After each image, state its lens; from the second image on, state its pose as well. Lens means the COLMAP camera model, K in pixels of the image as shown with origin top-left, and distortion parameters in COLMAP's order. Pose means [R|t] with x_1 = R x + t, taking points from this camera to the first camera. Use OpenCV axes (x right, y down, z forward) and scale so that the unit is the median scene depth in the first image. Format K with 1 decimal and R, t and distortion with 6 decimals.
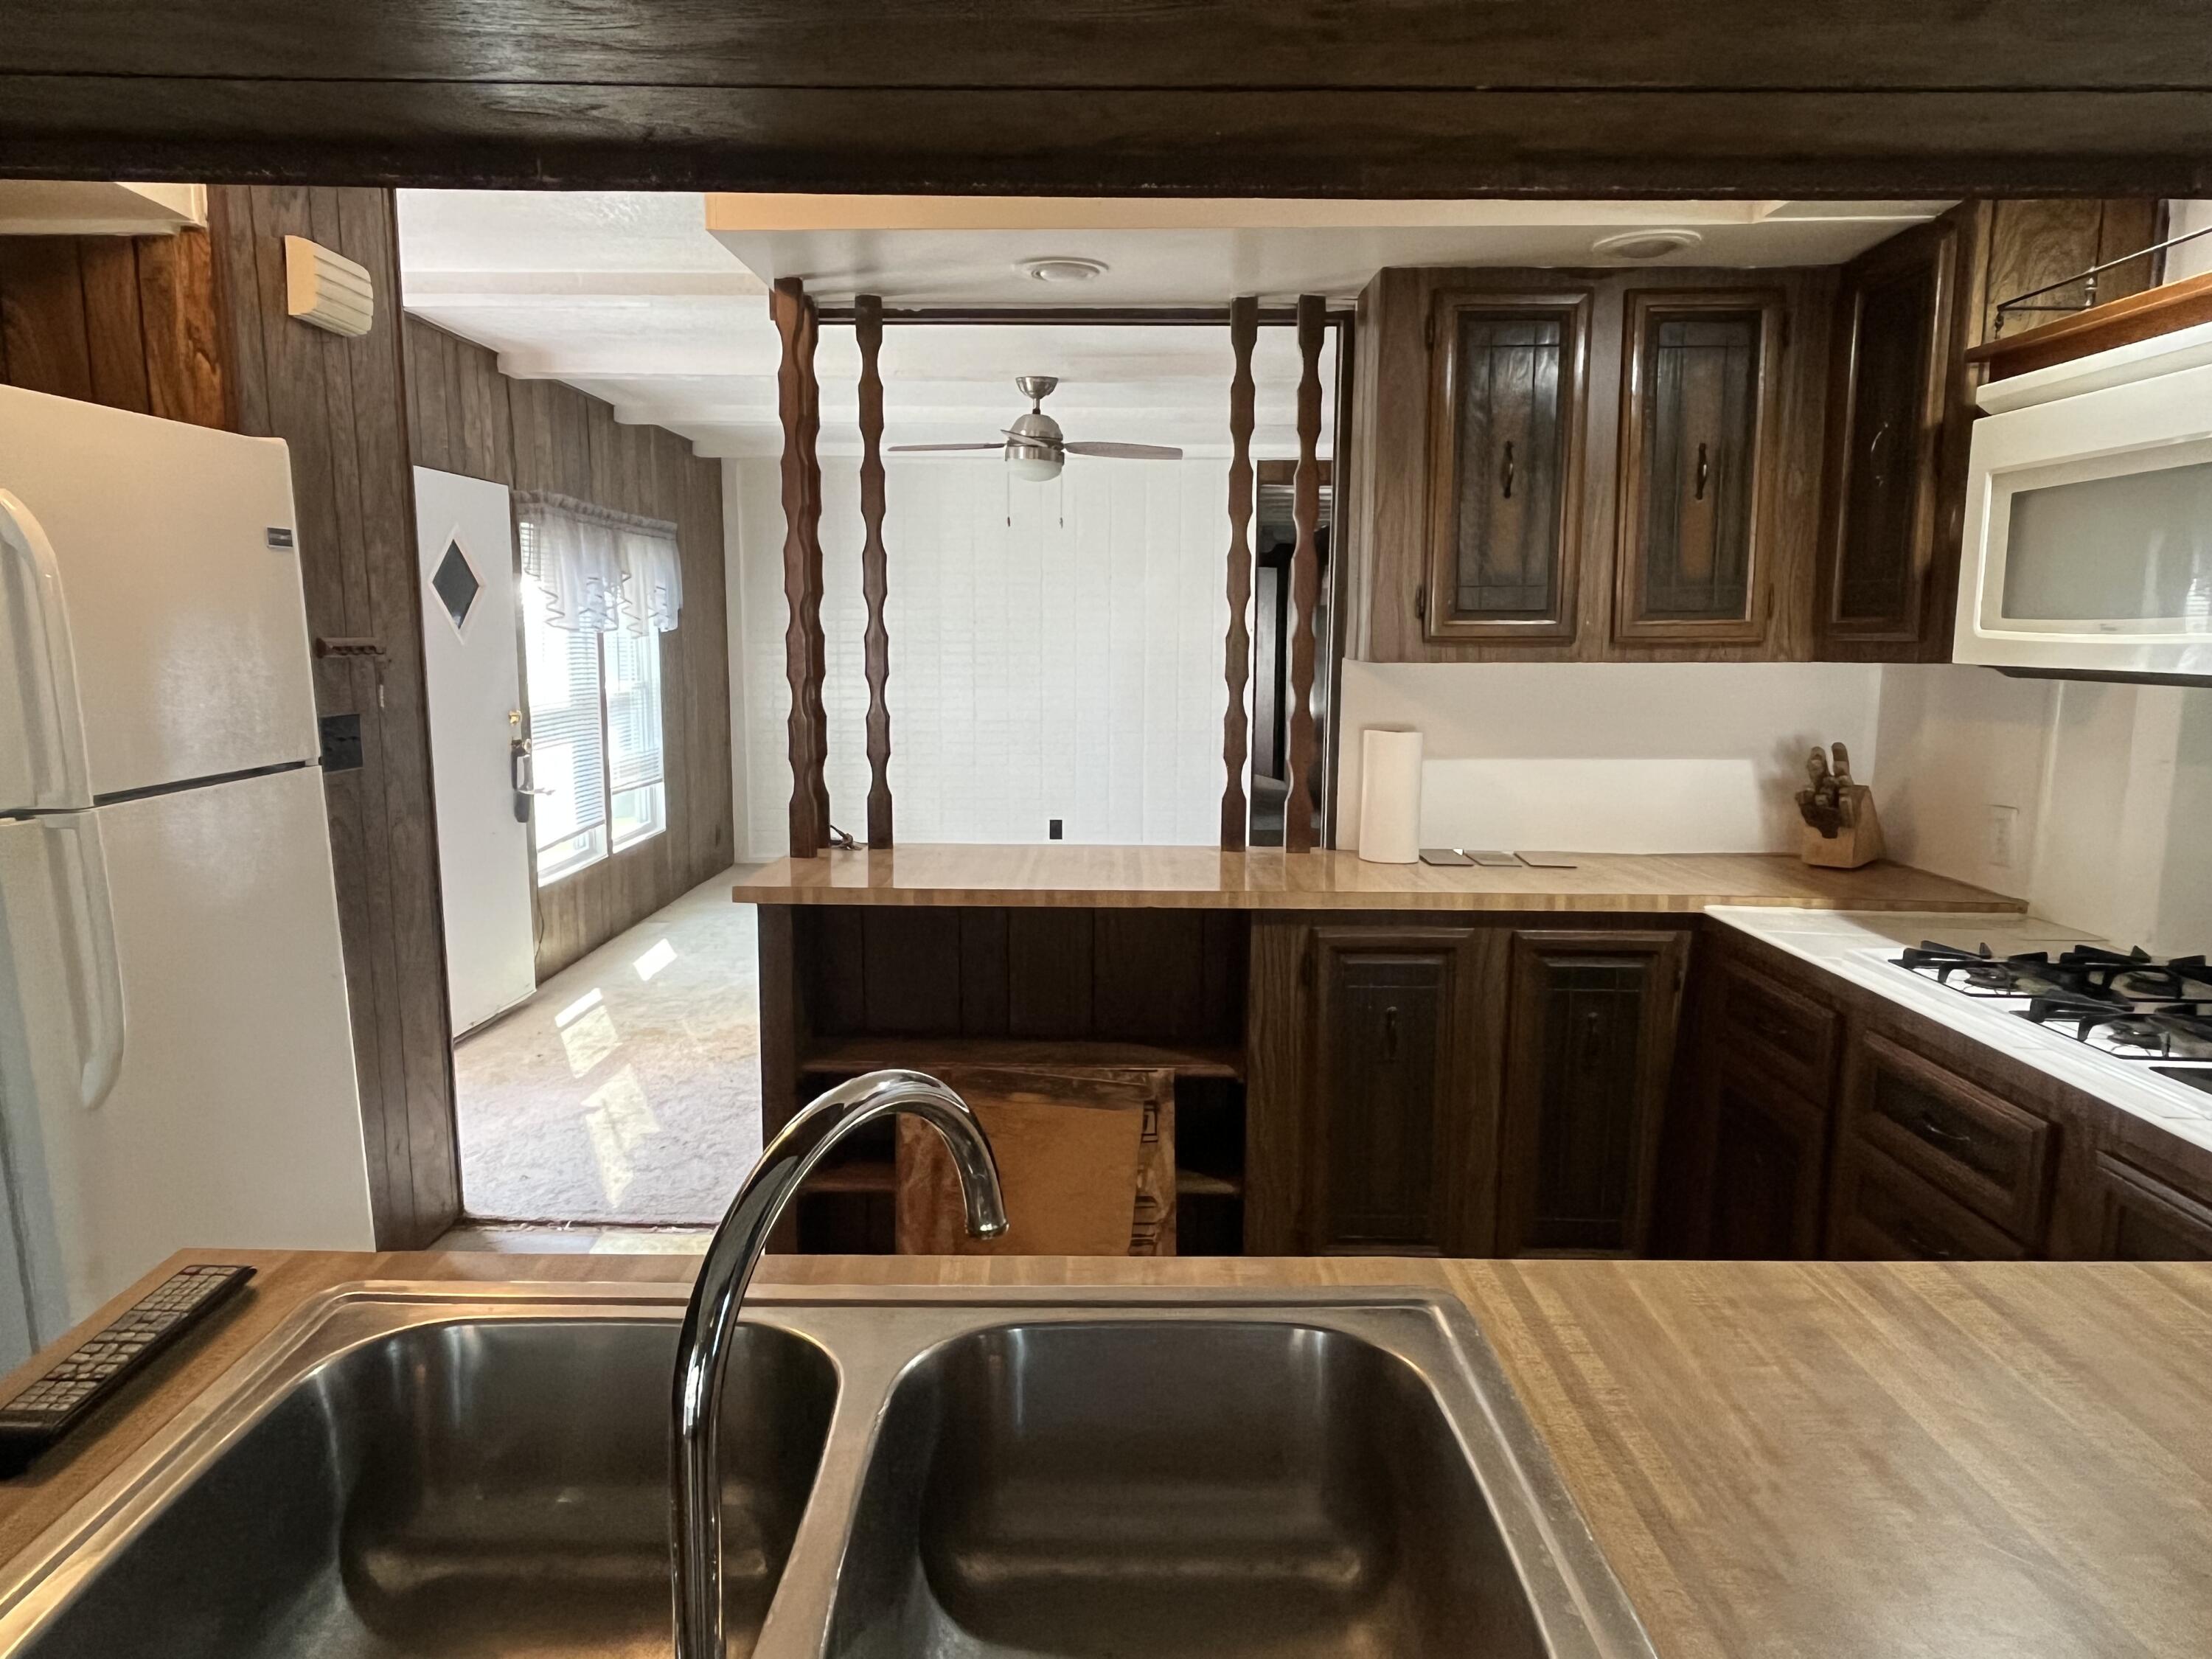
lens RADIAL K [[1368.6, 0, 1106.0], [0, 1368.6, 829.5], [0, 0, 1]] dist [0.001360, -0.000478]
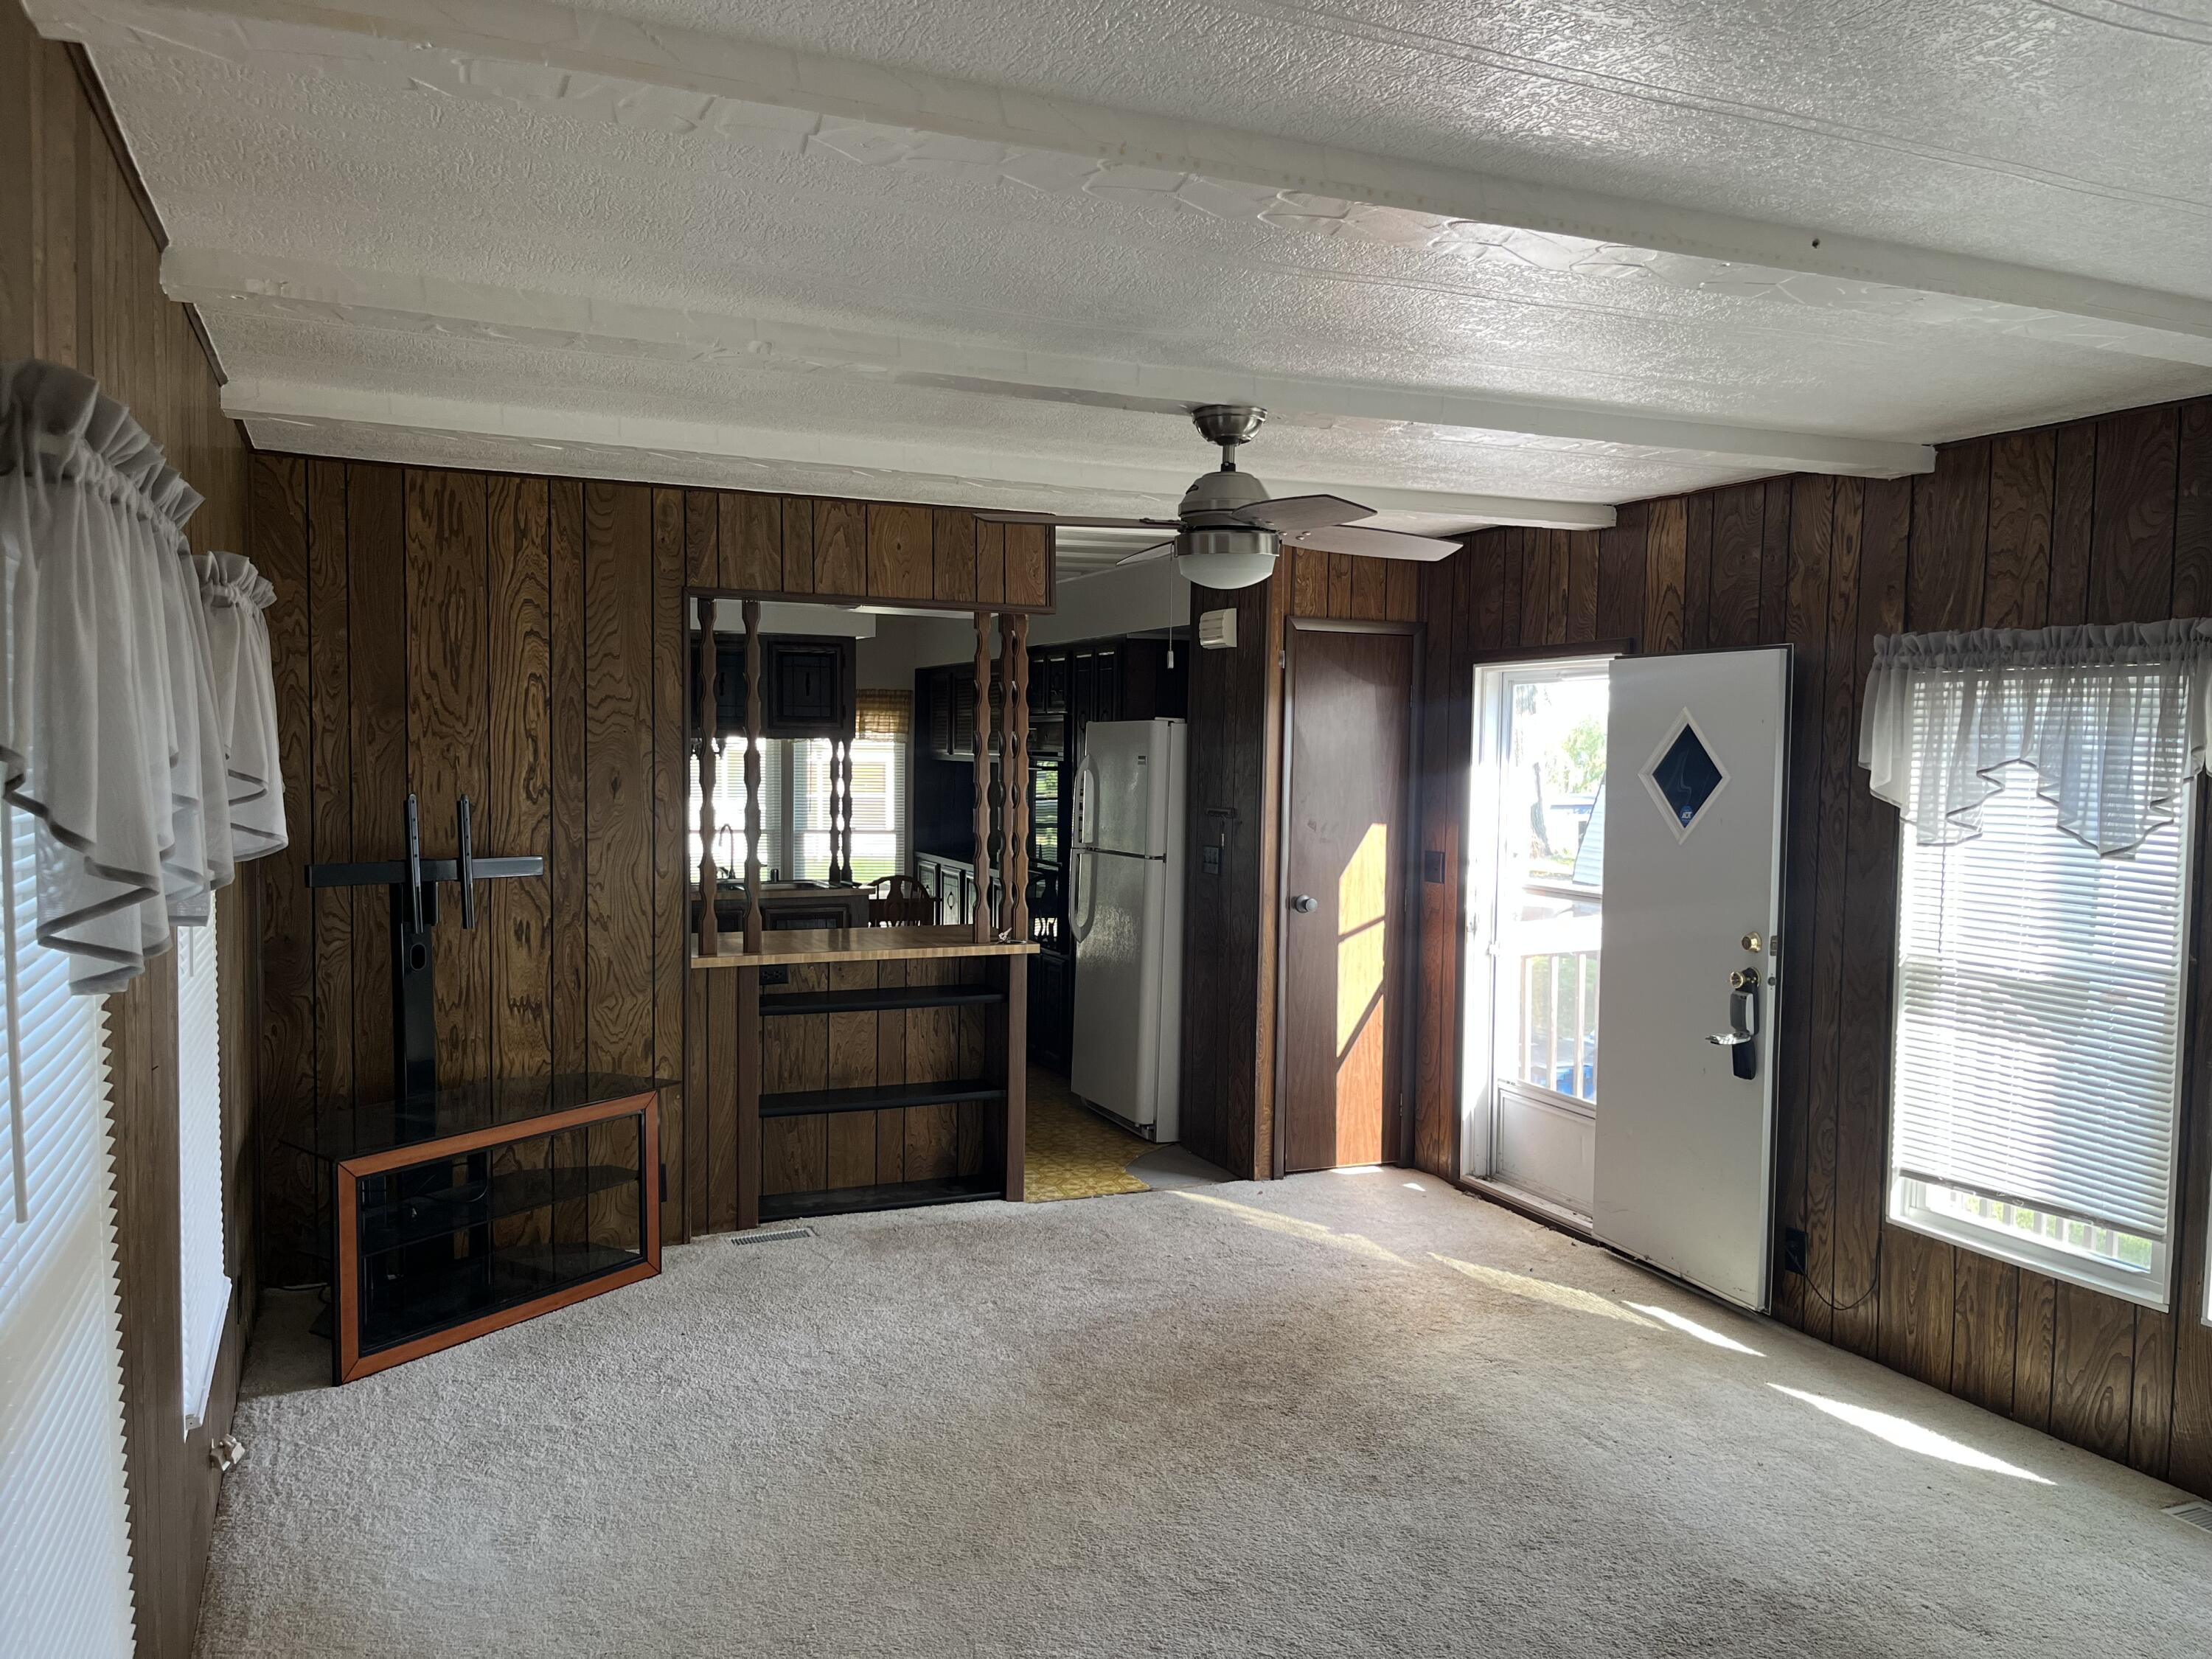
lens RADIAL K [[1667.0, 0, 1106.0], [0, 1667.0, 829.5], [0, 0, 1]] dist [0.061653, -0.084920]
pose [[-0.910651, 0.005645, -0.413138, 0.236743], [-0.077667, 0.979743, 0.184582, -0.232763], [0.405812, 0.200177, -0.891766, 1.349786]]
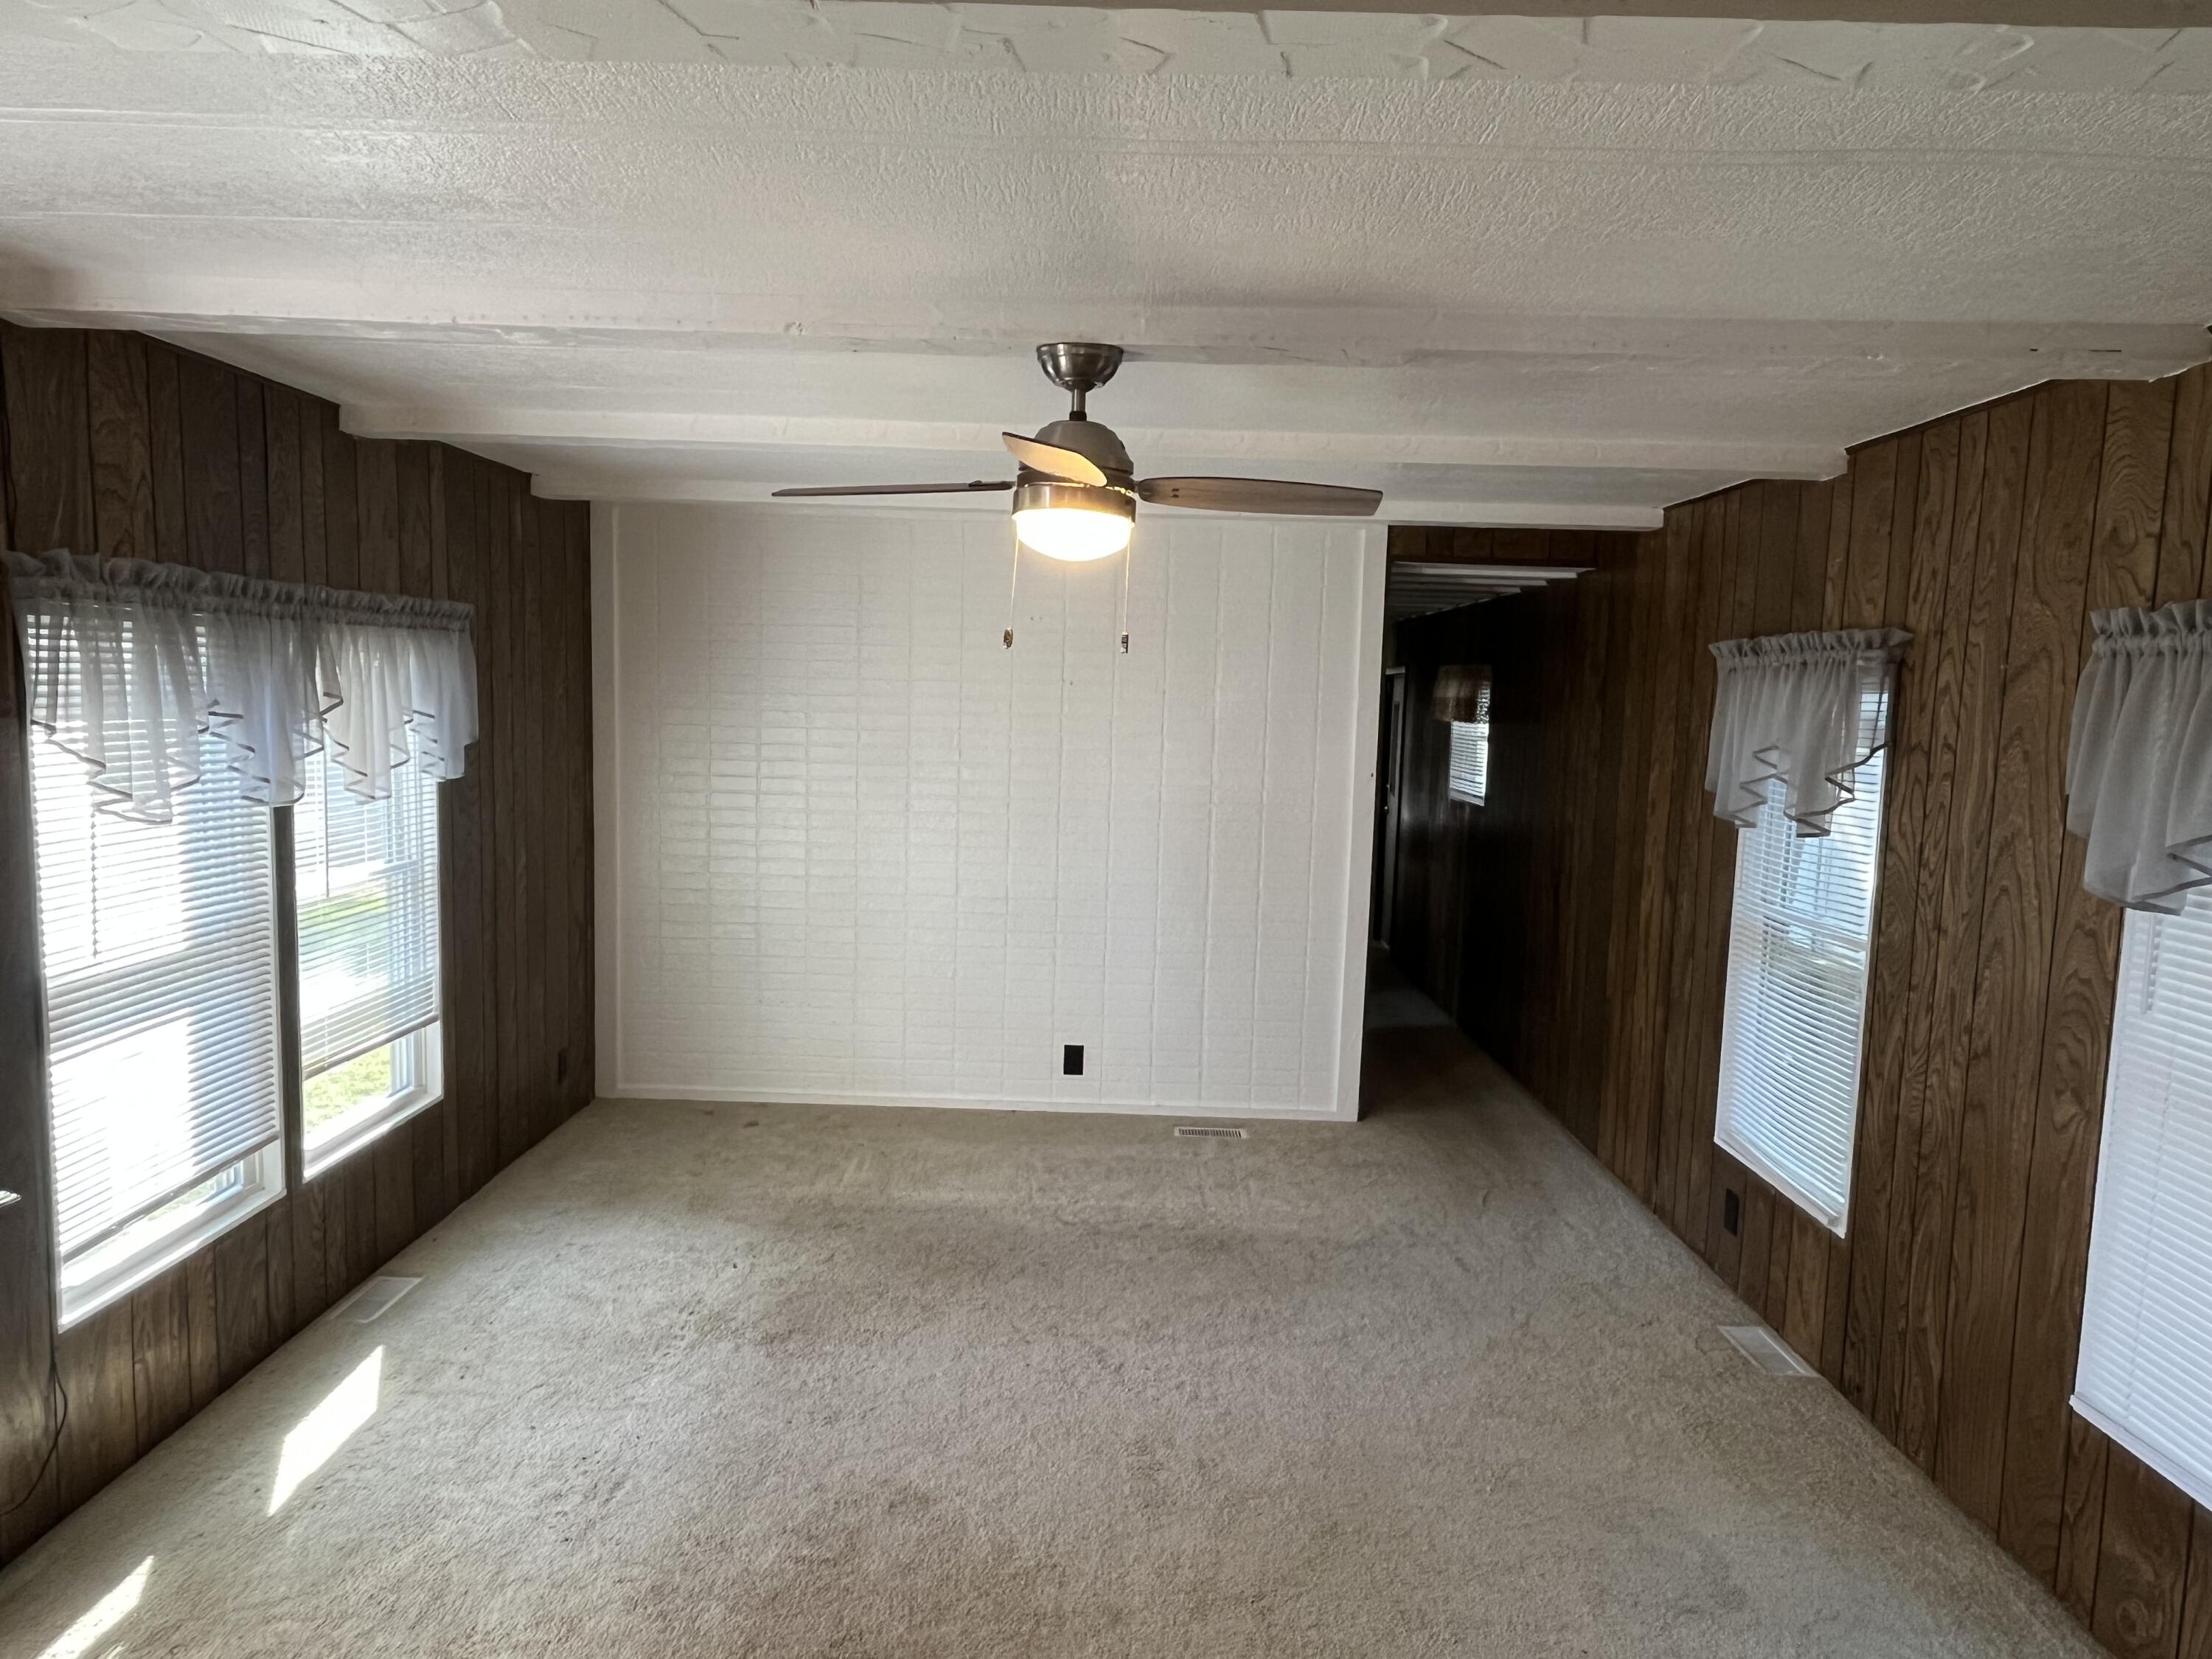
lens RADIAL K [[1362.8, 0, 1106.0], [0, 1362.8, 829.5], [0, 0, 1]] dist [-0.006443, 0.000190]
pose [[0.999667, 0.025792, -0.000794, -0.030083], [-0.025804, 0.998870, -0.039919, -0.115173], [-0.000236, 0.039926, 0.999203, 0.430659]]
